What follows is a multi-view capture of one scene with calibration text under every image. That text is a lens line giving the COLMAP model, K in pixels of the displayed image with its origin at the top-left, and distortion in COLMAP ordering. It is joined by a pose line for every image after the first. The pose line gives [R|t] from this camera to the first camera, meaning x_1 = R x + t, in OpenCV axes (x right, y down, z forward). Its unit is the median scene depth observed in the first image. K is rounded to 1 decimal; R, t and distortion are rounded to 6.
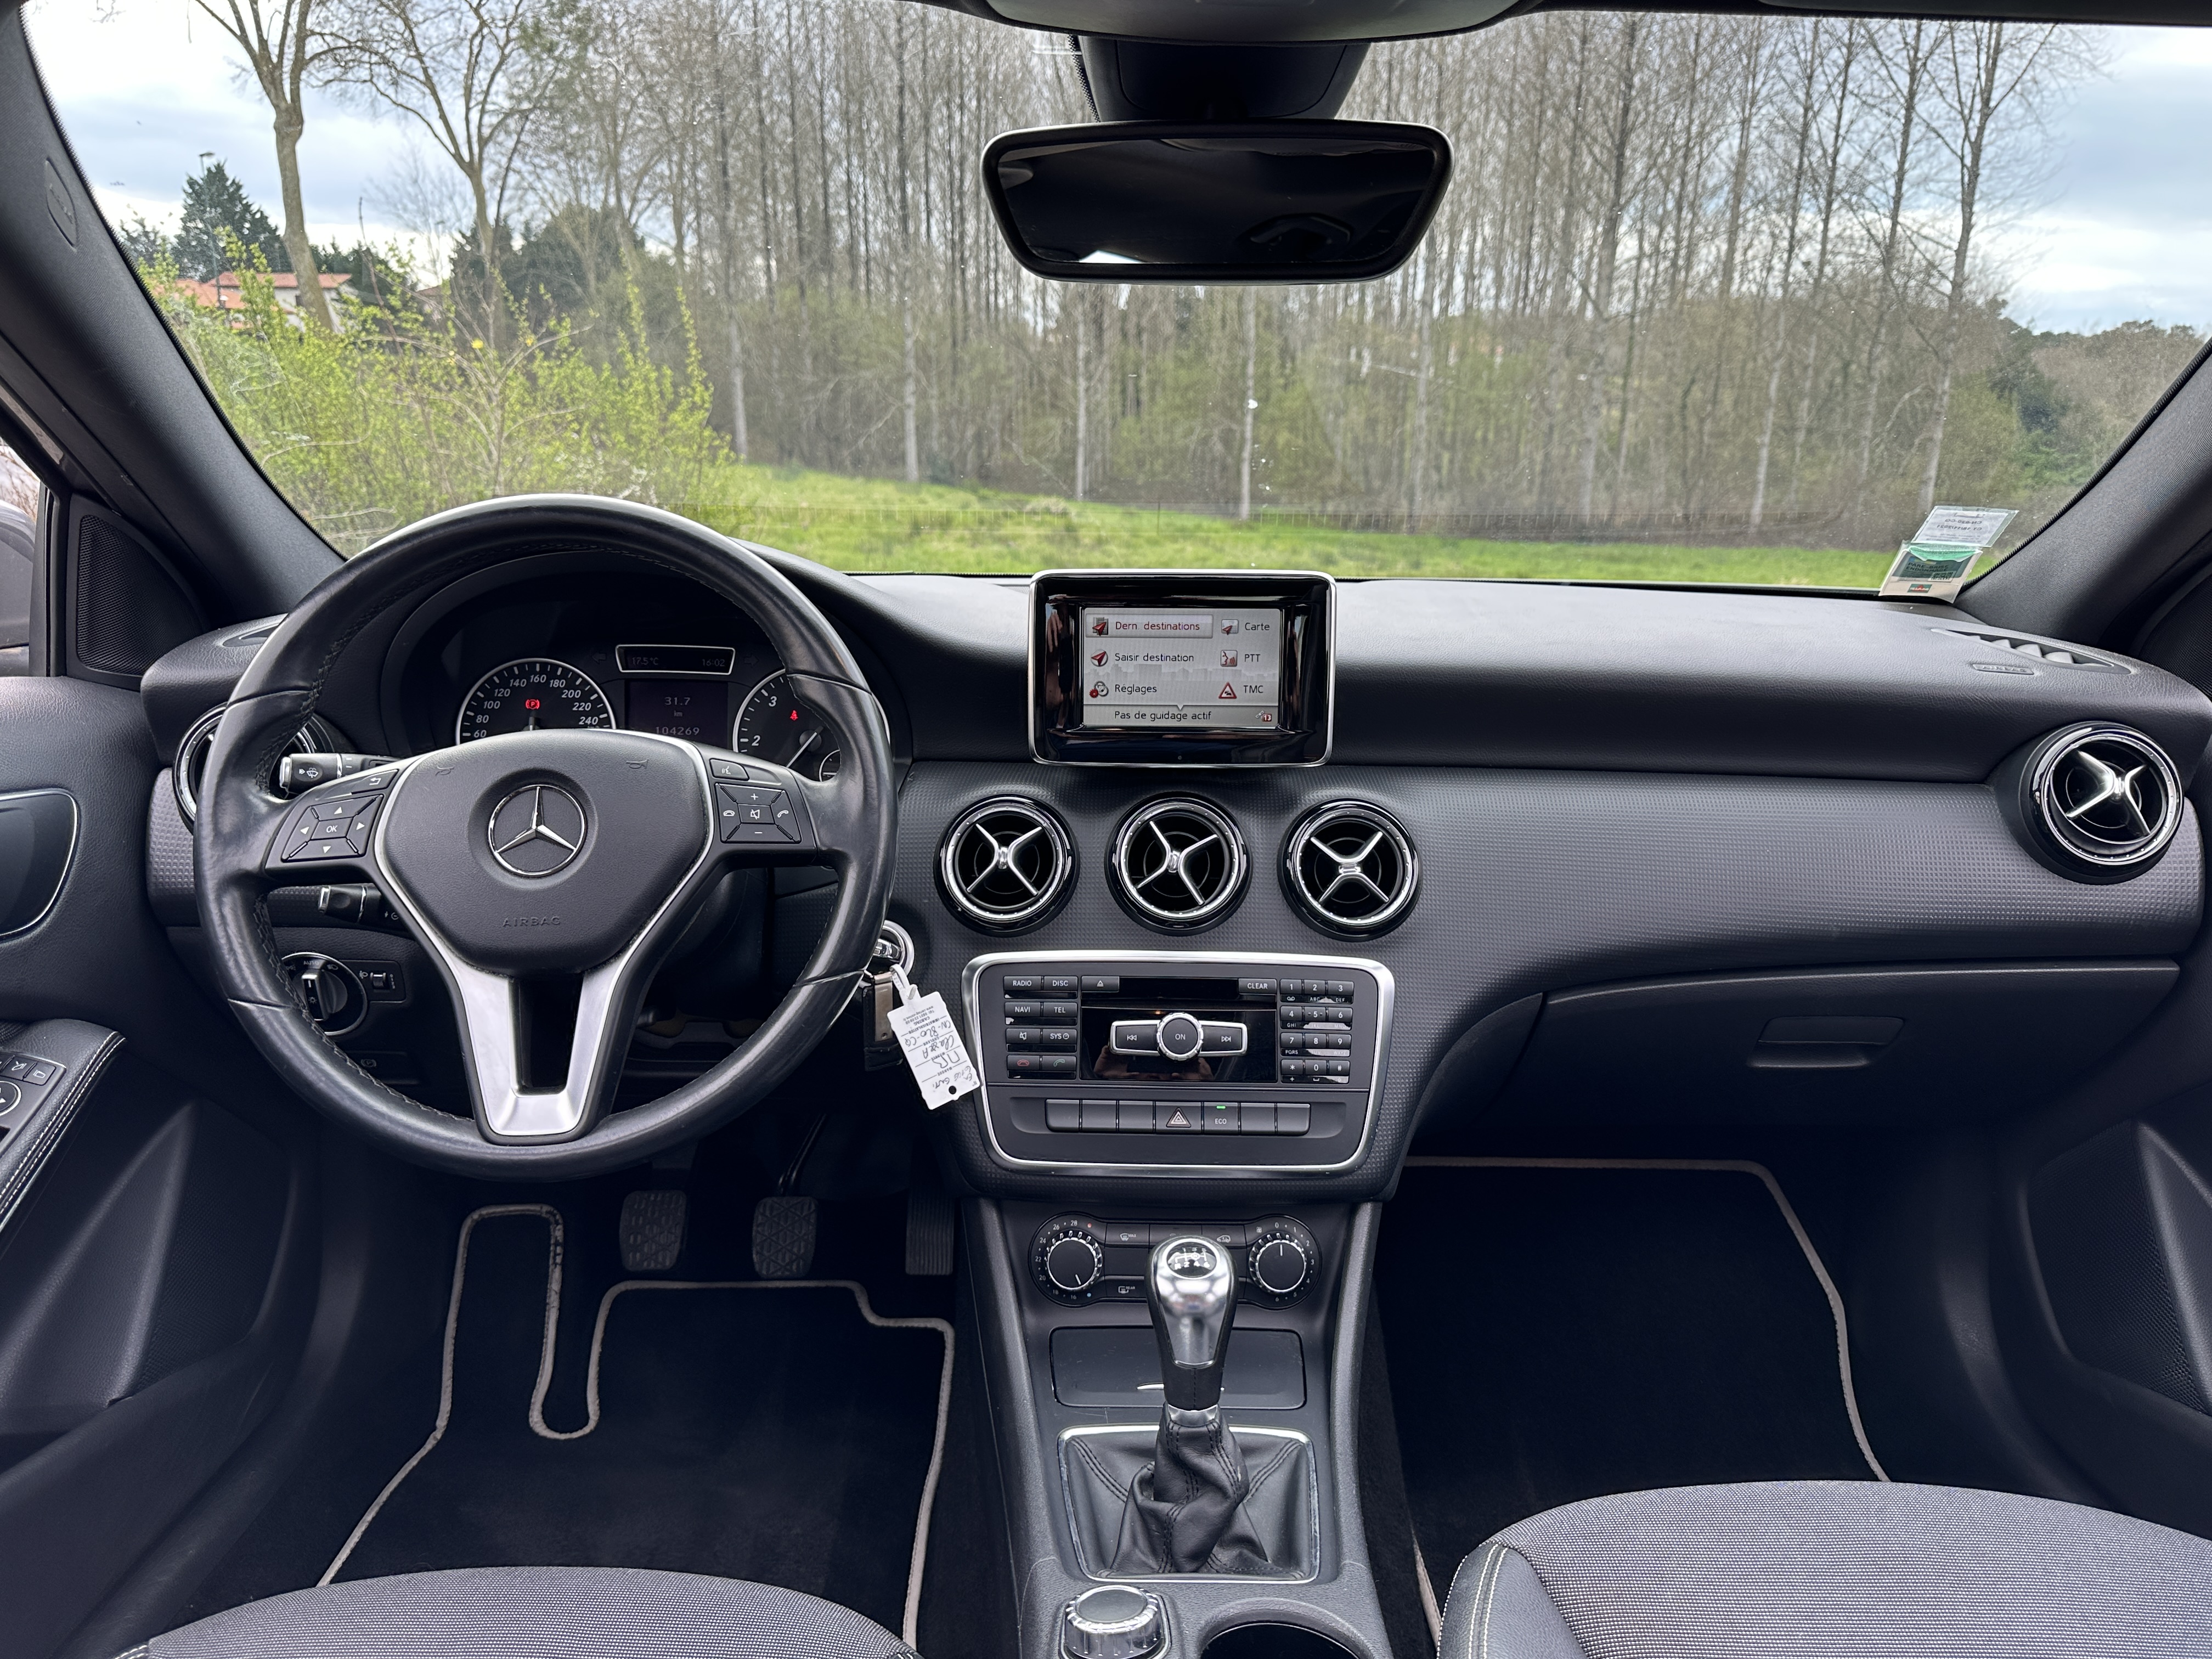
lens RADIAL K [[1547.5, 0, 1148.4], [0, 1547.5, 824.0], [0, 0, 1]] dist [0.010194, 0.001739]
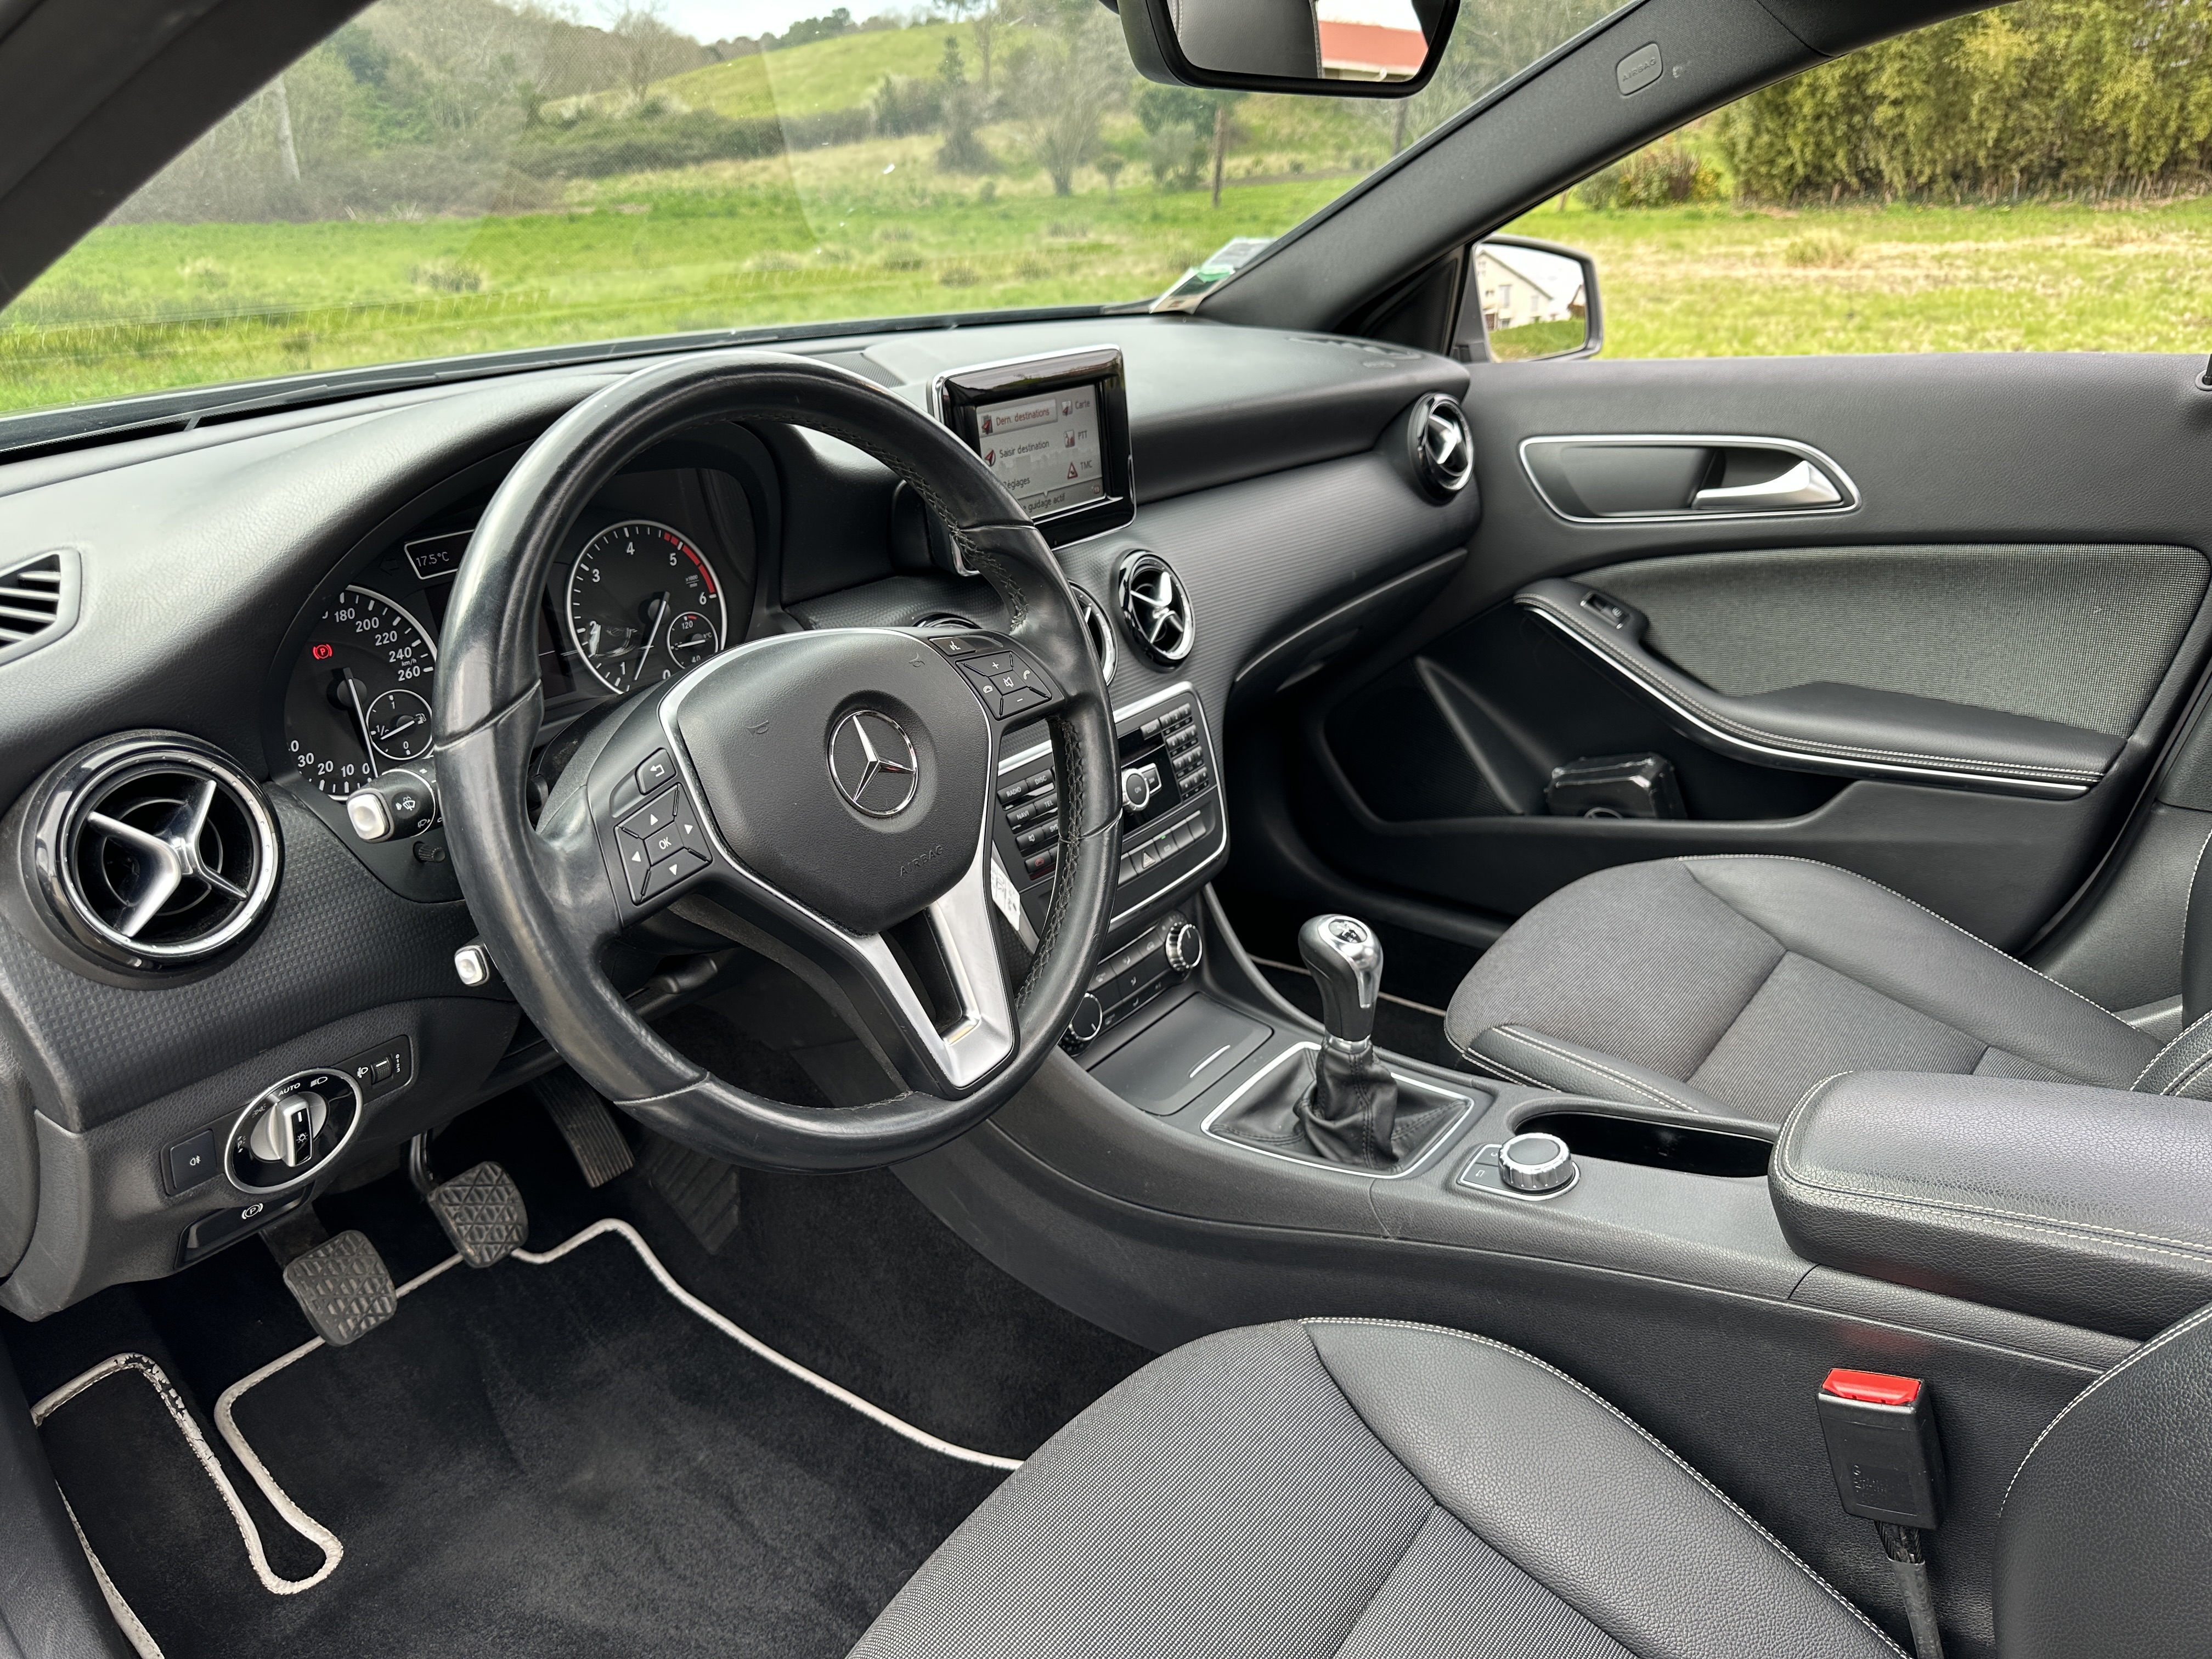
lens RADIAL K [[1554.6, 0, 1106.0], [0, 1554.6, 829.5], [0, 0, 1]] dist [-0.001994, 0.000236]
pose [[0.618754, -0.329345, 0.713214, -0.709106], [0.179803, 0.943150, 0.279534, -0.134648], [-0.764731, -0.044725, 0.642795, 0.263499]]
